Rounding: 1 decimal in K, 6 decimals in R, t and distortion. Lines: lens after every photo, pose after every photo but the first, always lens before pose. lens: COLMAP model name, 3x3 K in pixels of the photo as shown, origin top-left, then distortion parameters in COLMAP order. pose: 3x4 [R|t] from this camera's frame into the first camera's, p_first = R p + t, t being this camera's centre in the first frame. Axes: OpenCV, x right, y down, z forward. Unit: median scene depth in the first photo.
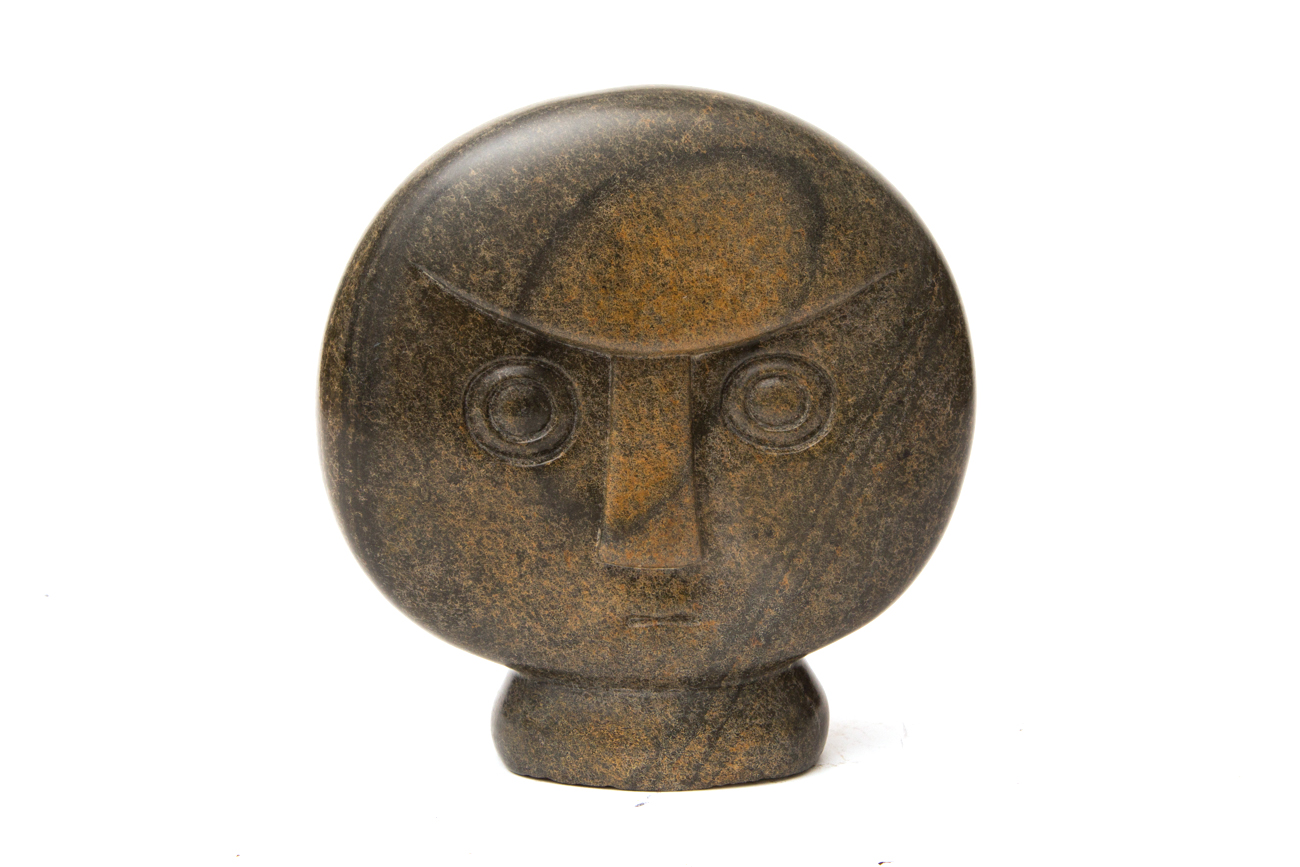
lens RADIAL K [[2059.6, 0, 649.6], [0, 2059.6, 430.9], [0, 0, 1]] dist [-0.015464, 0.000000]
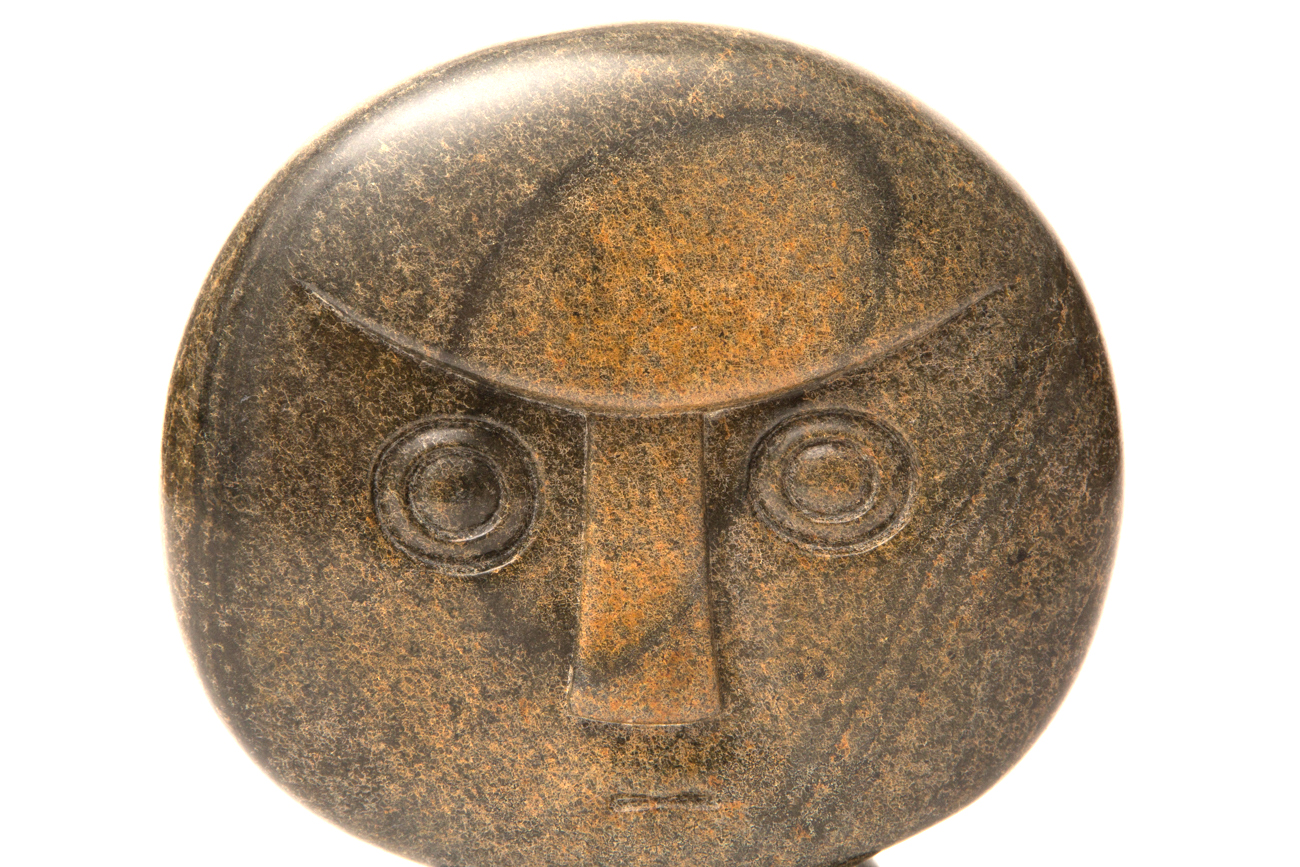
lens RADIAL K [[3944.9, 0, 649.9], [0, 3944.9, 434.9], [0, 0, 1]] dist [0.221596, 0.000000]
pose [[0.999718, -0.004007, -0.023425, 0.032868], [0.003534, 0.999790, -0.020208, -0.002760], [0.023501, 0.020120, 0.999521, -0.311105]]
